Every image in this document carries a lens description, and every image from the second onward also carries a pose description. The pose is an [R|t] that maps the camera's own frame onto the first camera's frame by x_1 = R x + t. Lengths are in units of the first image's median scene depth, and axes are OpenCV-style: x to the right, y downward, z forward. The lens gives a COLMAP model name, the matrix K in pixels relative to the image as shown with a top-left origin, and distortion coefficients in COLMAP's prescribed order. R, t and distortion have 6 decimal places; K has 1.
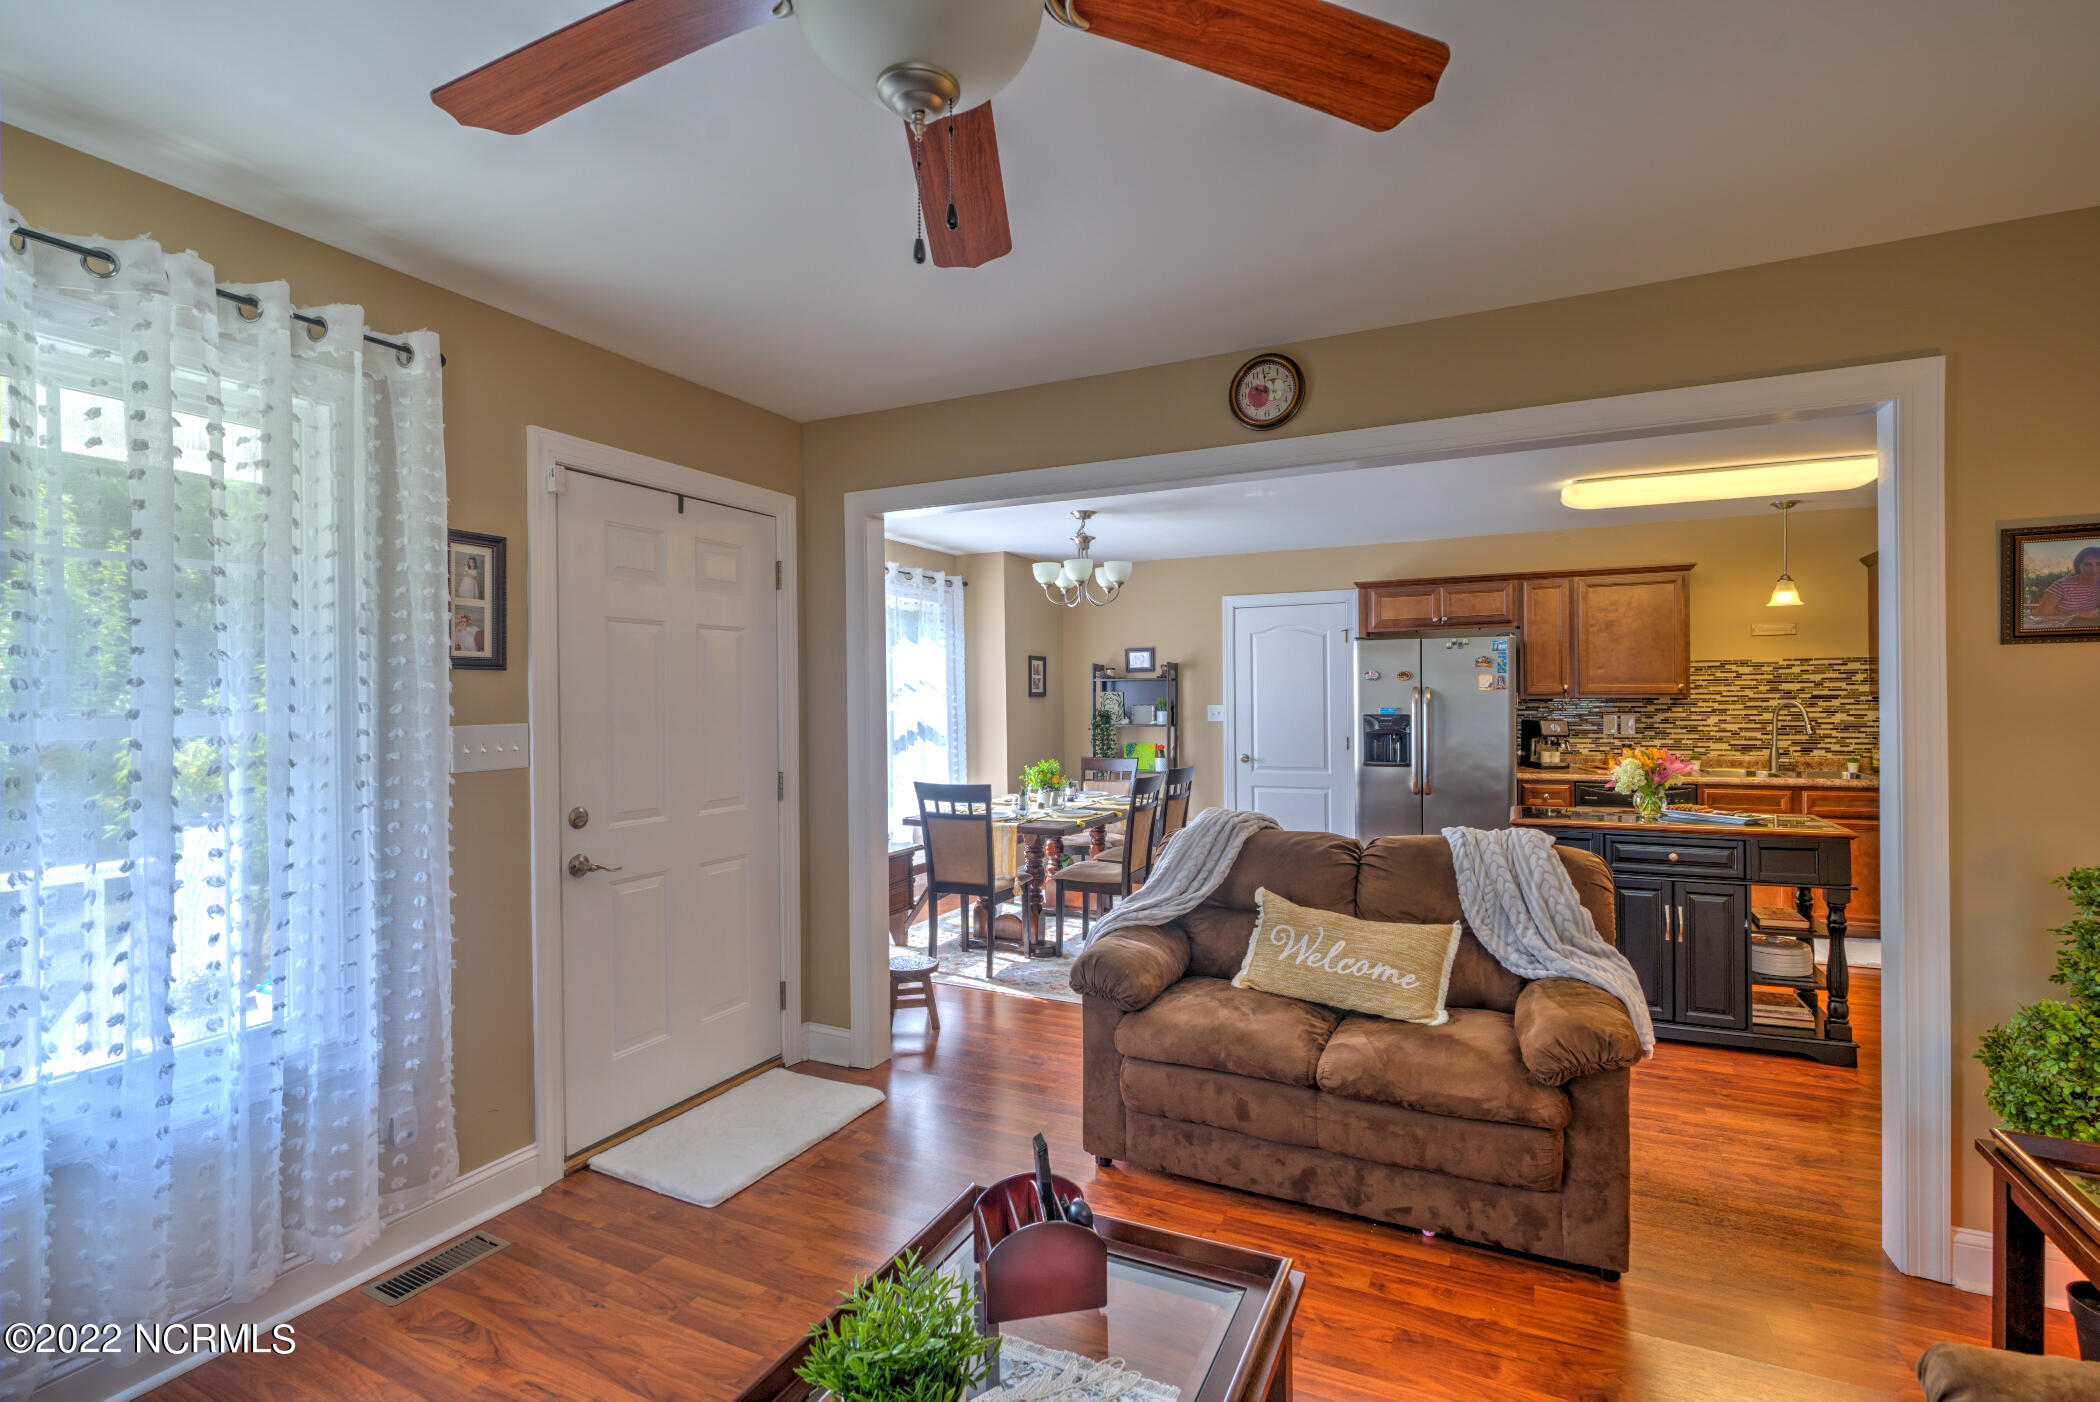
lens RADIAL K [[965.1, 0, 1056.8], [0, 965.1, 700.7], [0, 0, 1]] dist [-0.003265, 0.001579]
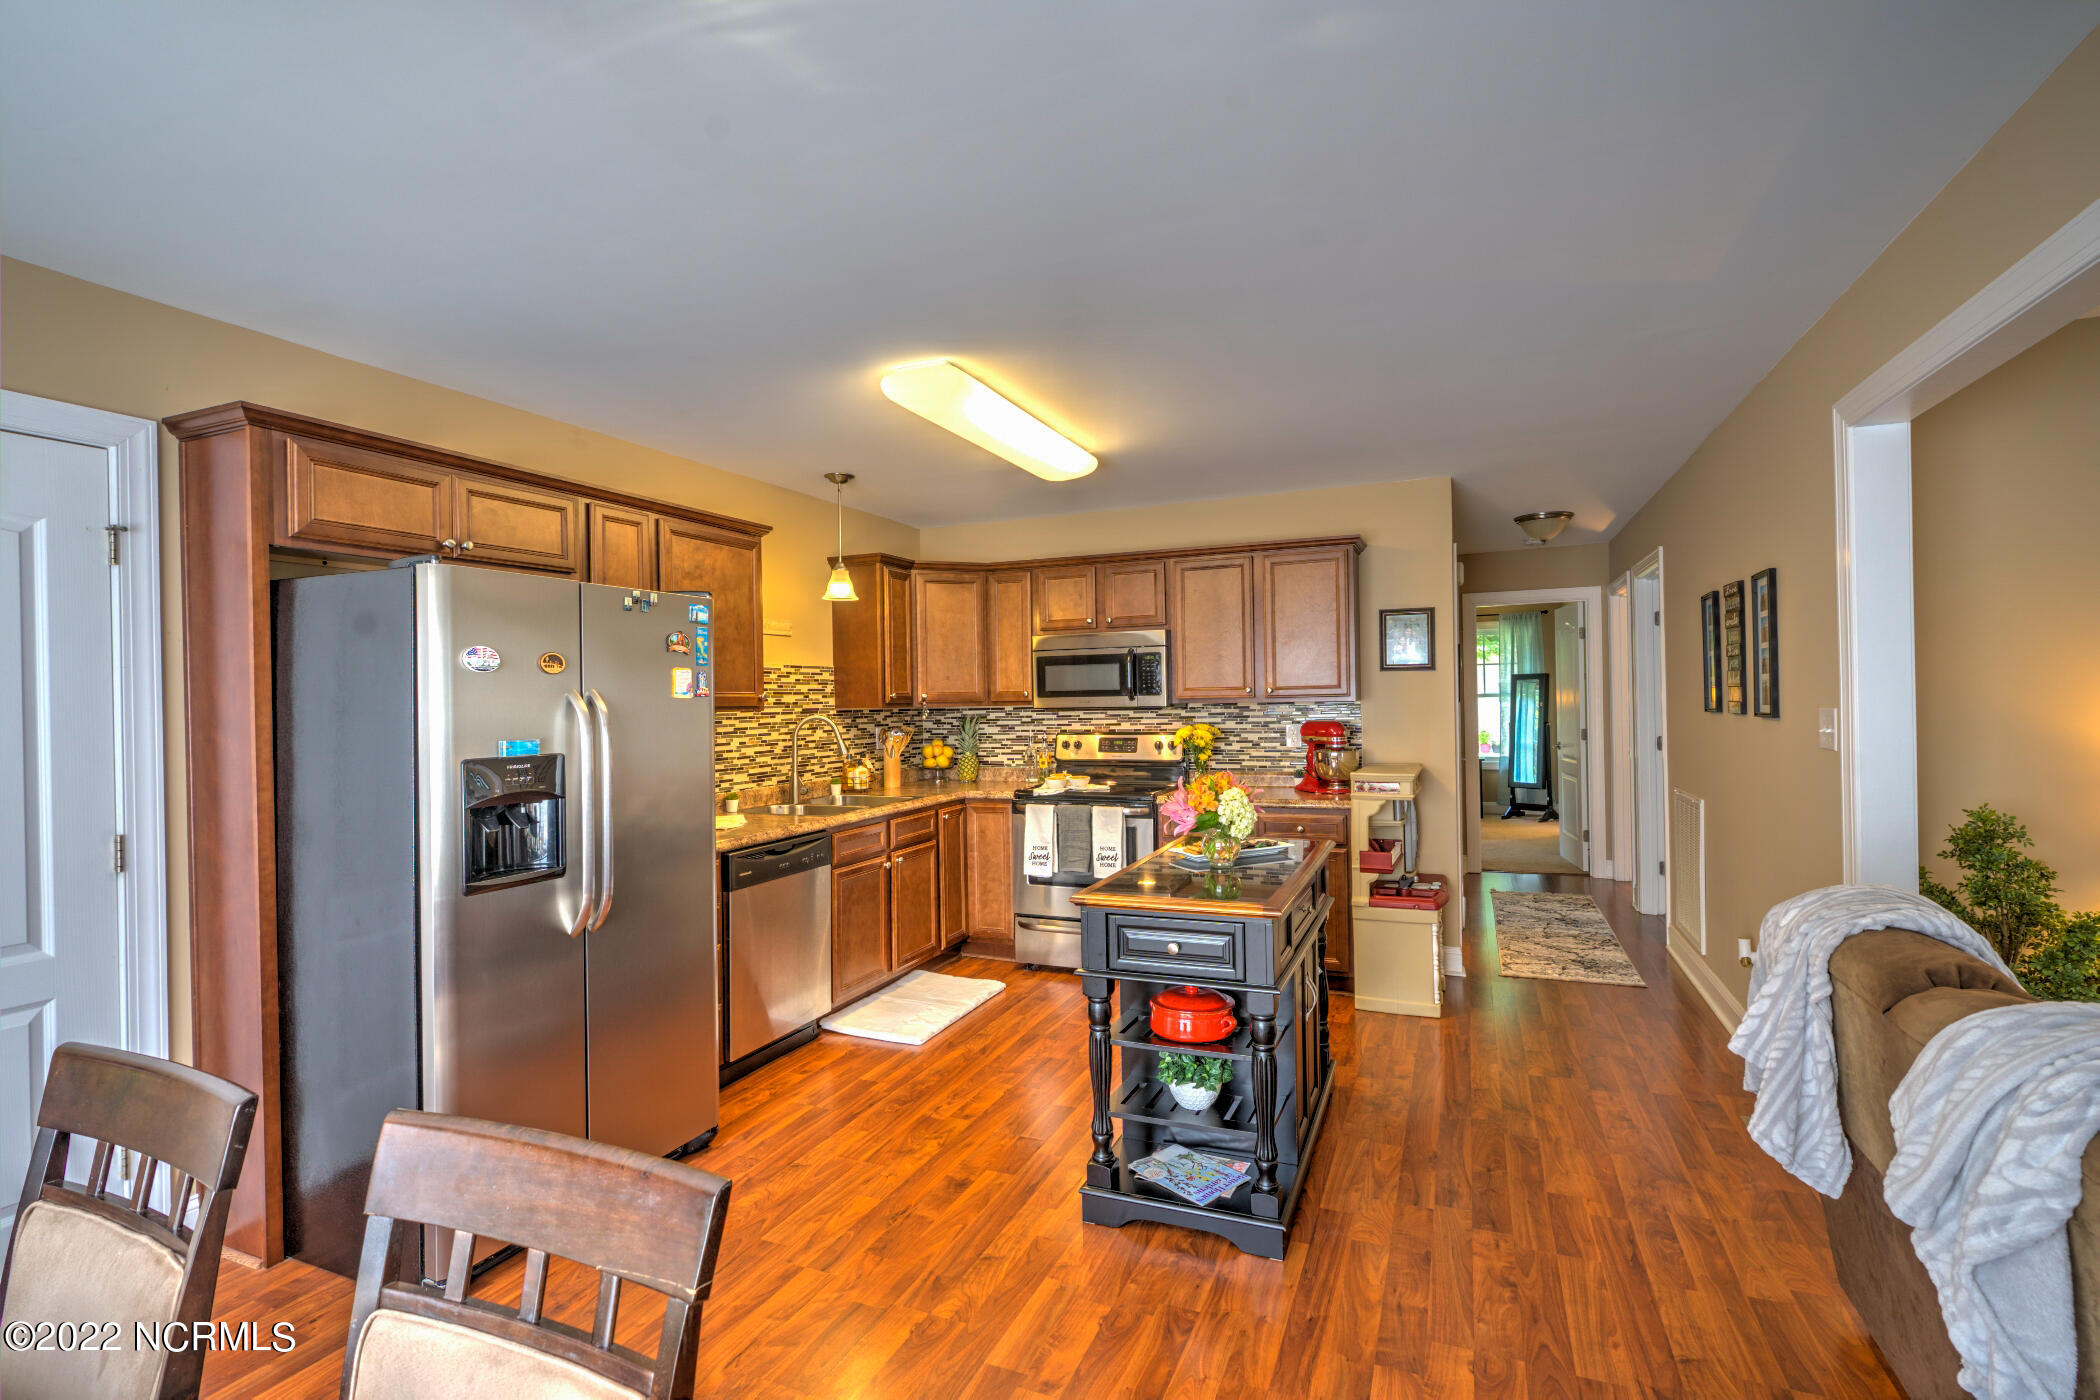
lens RADIAL K [[965.1, 0, 1056.8], [0, 965.1, 699.7], [0, 0, 1]] dist [-0.003265, 0.001579]
pose [[-0.048244, 0.010791, 0.998777, -0.076903], [0.022209, 0.999706, -0.009728, -0.000806], [-0.998589, 0.021712, -0.048470, 0.821268]]
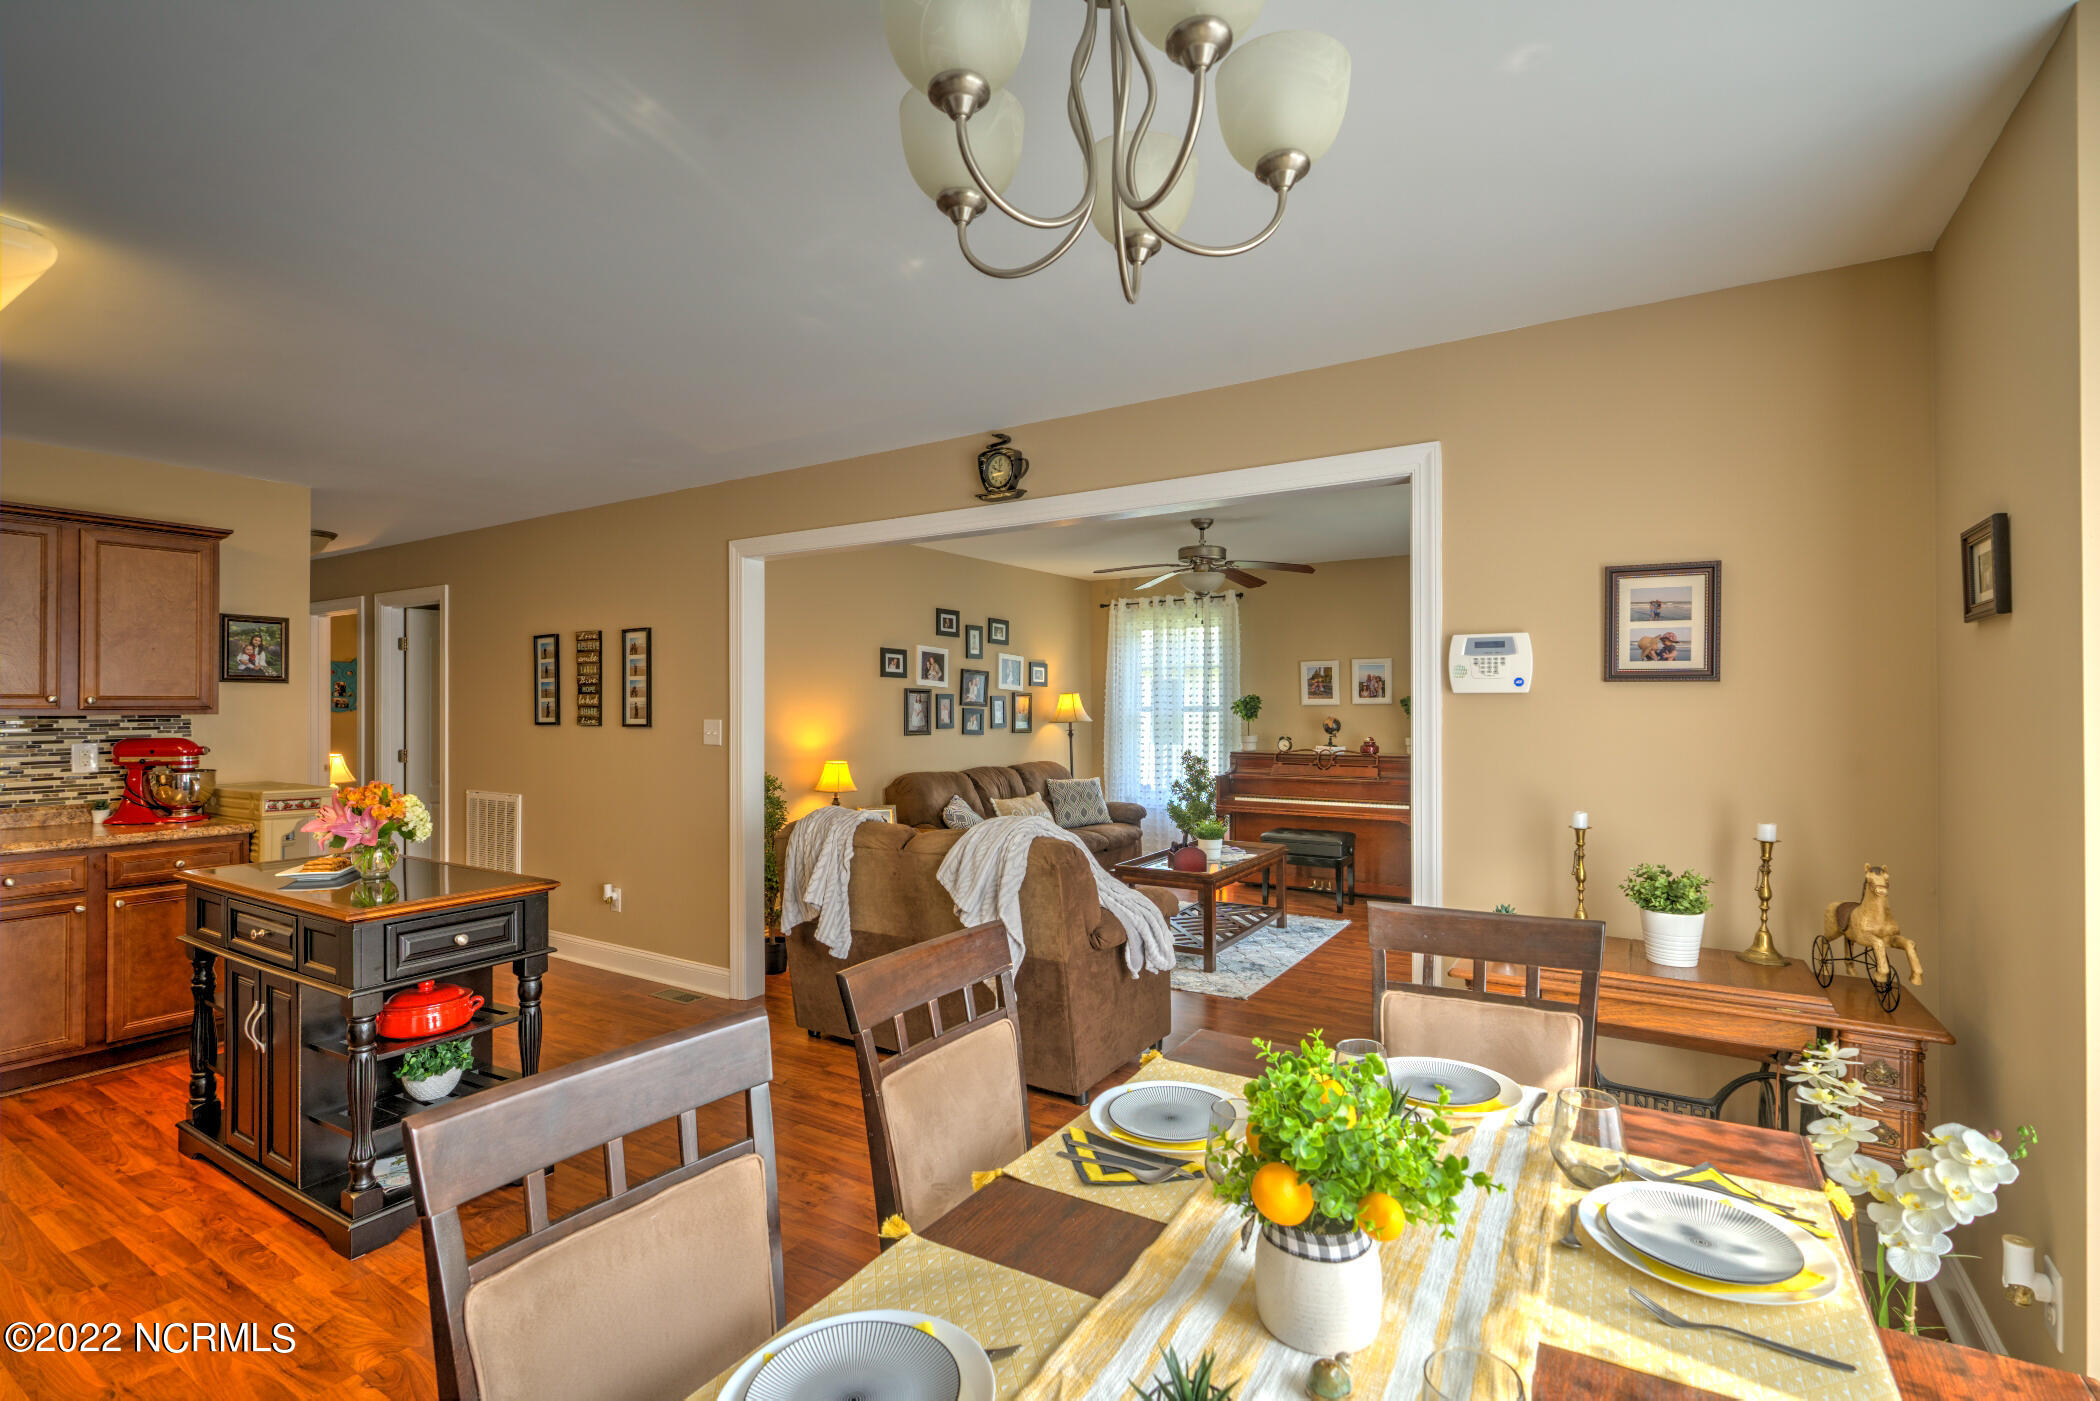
lens RADIAL K [[965.1, 0, 1056.8], [0, 965.1, 700.2], [0, 0, 1]] dist [-0.003265, 0.001579]
pose [[-0.993822, 0.012476, 0.110287, 0.016610], [0.012162, 0.999920, -0.003515, -0.002564], [-0.110322, -0.002152, -0.993894, 1.181996]]
